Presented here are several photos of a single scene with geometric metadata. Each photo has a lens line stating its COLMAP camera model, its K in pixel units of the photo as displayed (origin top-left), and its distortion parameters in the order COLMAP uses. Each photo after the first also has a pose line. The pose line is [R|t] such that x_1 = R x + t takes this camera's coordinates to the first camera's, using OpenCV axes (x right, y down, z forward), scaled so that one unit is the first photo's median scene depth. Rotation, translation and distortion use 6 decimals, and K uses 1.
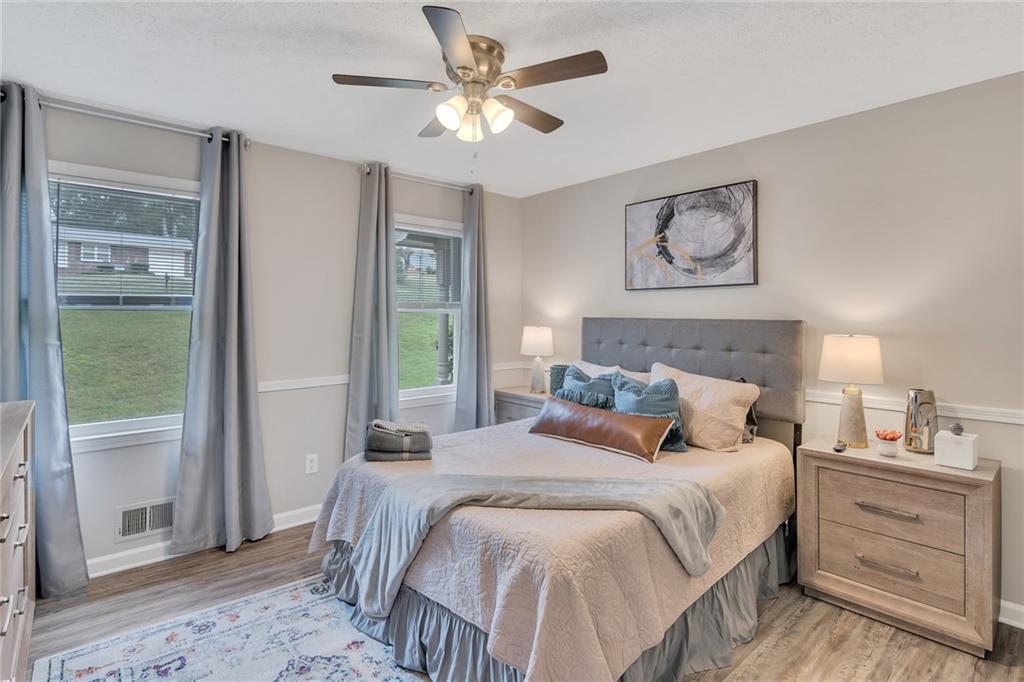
lens RADIAL K [[490.9, 0, 506.3], [0, 490.9, 335.1], [0, 0, 1]] dist [-0.003103, -0.001589]
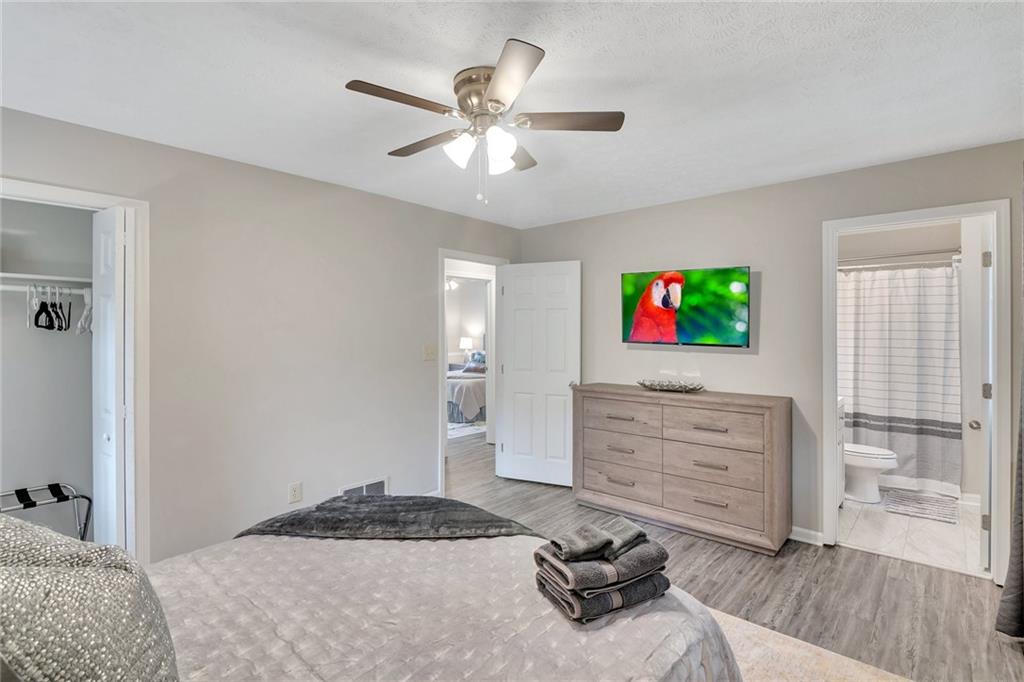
lens RADIAL K [[490.9, 0, 506.3], [0, 490.9, 335.1], [0, 0, 1]] dist [-0.003103, -0.001589]
pose [[0.992683, -0.005859, 0.120607, -0.041294], [0.008003, 0.999818, -0.017301, 0.014673], [-0.120484, 0.018140, 0.992550, -1.659893]]
